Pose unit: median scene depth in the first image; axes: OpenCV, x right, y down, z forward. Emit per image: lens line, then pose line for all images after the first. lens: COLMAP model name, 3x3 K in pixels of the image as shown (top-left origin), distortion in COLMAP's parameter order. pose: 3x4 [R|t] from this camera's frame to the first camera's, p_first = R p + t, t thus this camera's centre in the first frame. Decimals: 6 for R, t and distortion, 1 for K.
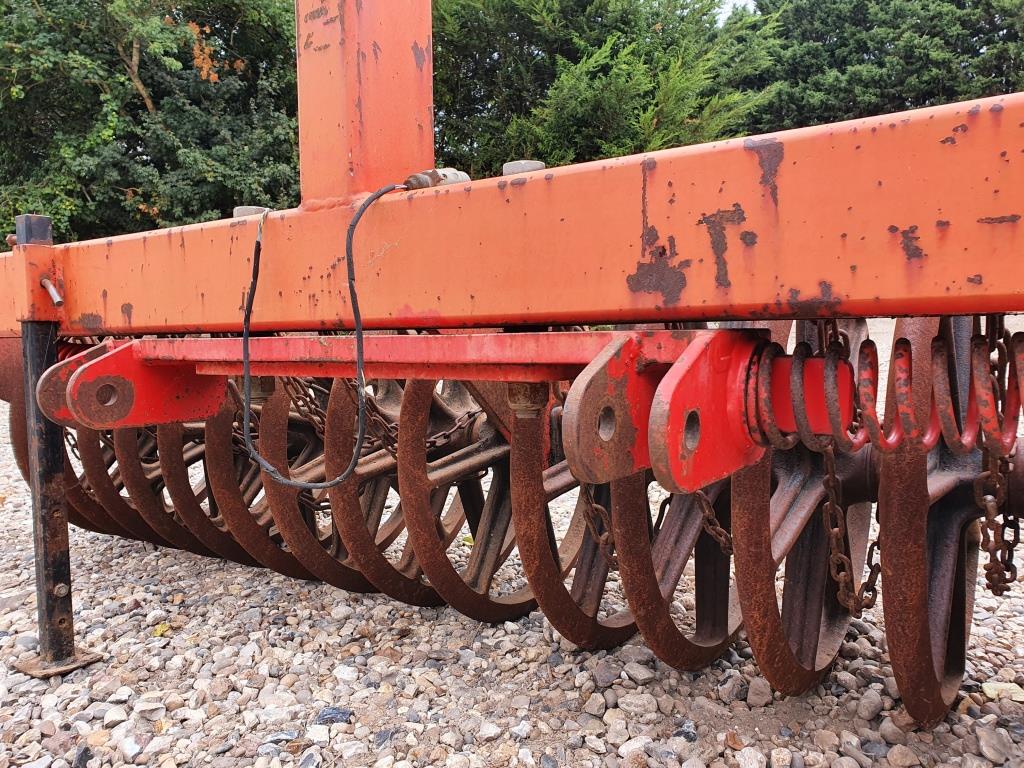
lens RADIAL K [[815.5, 0, 512.0], [0, 815.5, 384.0], [0, 0, 1]] dist [0.013655, 0.004896]
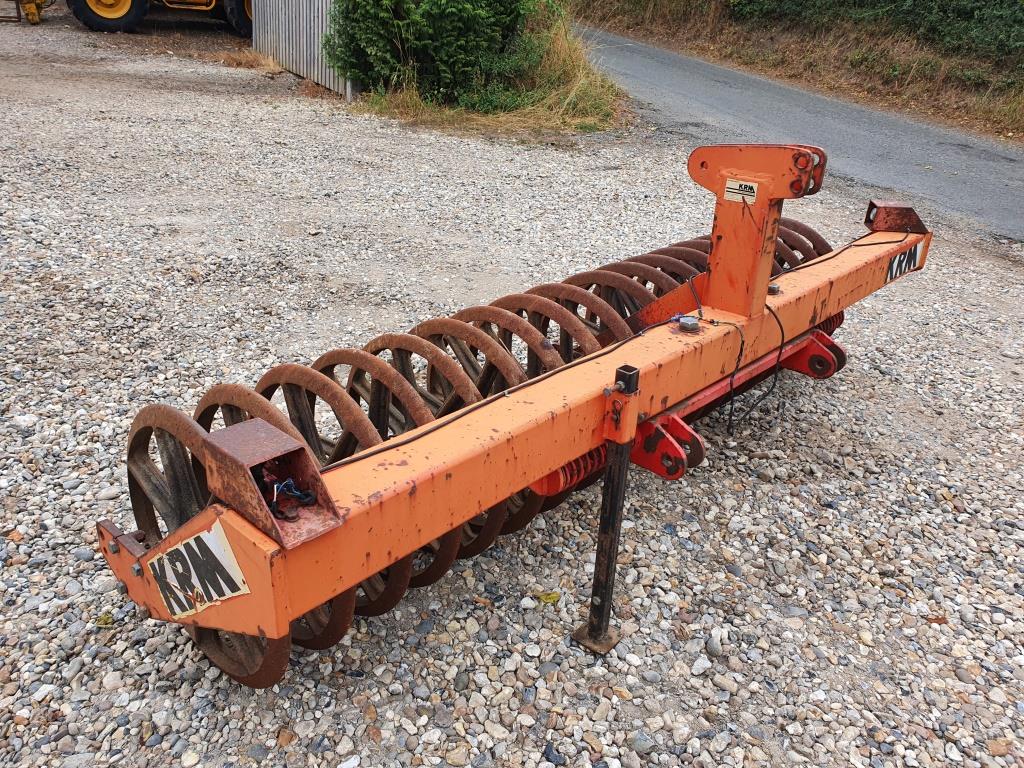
lens RADIAL K [[815.5, 0, 512.0], [0, 815.5, 384.0], [0, 0, 1]] dist [0.013655, 0.004896]
pose [[0.121820, -0.389510, 0.912931, -2.508124], [0.010963, 0.920253, 0.391171, -0.958976], [-0.992492, -0.037644, 0.116375, 1.406008]]
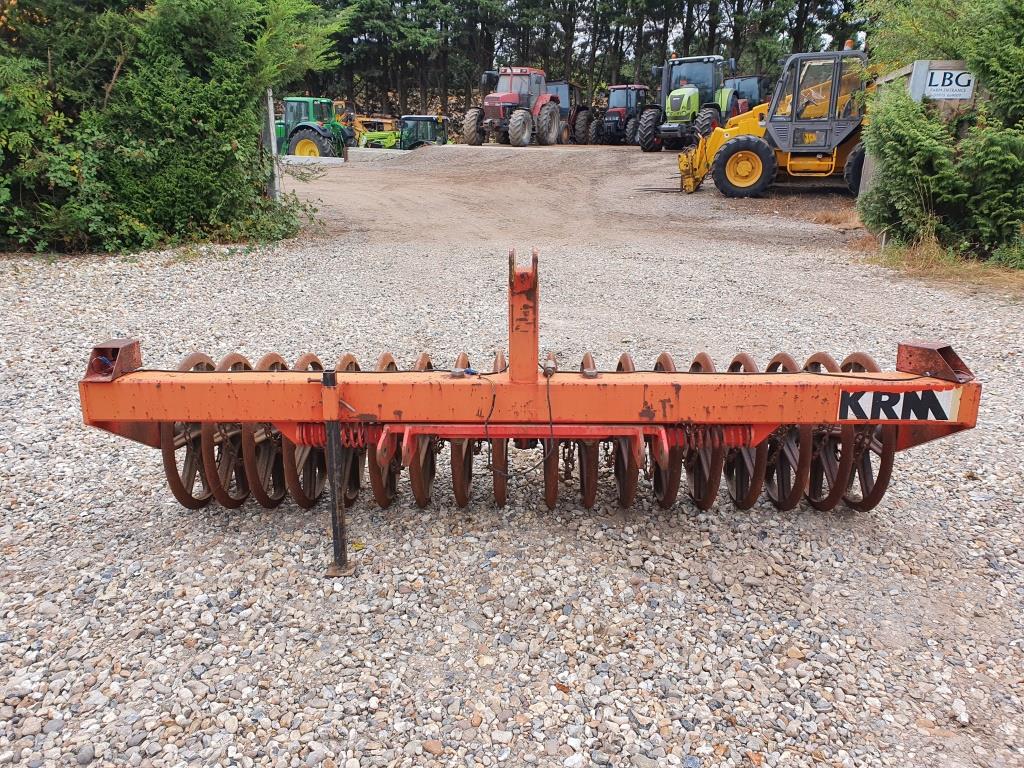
lens RADIAL K [[815.5, 0, 512.0], [0, 815.5, 384.0], [0, 0, 1]] dist [0.013655, 0.004896]
pose [[0.835533, -0.128111, 0.534296, -1.802468], [0.023634, 0.979917, 0.198001, -0.786664], [-0.548932, -0.152808, 0.821780, -1.351491]]
